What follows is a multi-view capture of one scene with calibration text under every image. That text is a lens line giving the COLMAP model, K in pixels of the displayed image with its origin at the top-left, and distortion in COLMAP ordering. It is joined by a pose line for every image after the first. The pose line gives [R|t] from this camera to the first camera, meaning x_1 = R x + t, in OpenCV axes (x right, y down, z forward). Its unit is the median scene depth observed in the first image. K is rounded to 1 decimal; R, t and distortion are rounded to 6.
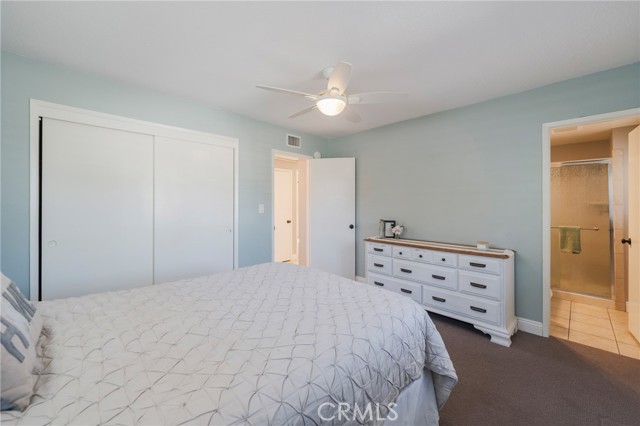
lens RADIAL K [[268.5, 0, 332.8], [0, 268.5, 209.1], [0, 0, 1]] dist [-0.000652, -0.000045]
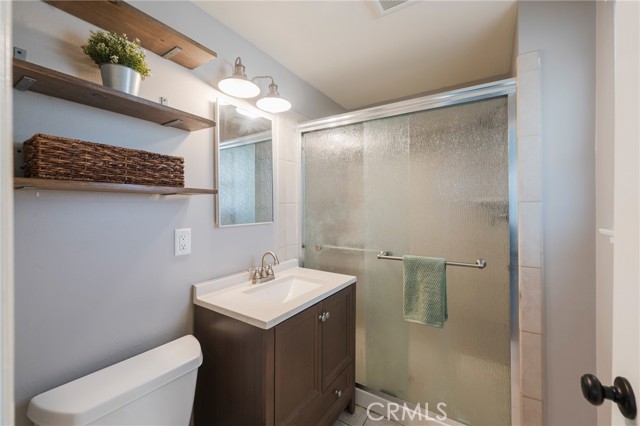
lens RADIAL K [[260.4, 0, 323.5], [0, 260.4, 210.5], [0, 0, 1]] dist [0.000340, -0.000051]
pose [[0.982901, 0.001080, 0.184131, 0.672436], [-0.002011, 0.999986, 0.004872, -0.006554], [-0.184123, -0.005159, 0.982890, 0.654898]]
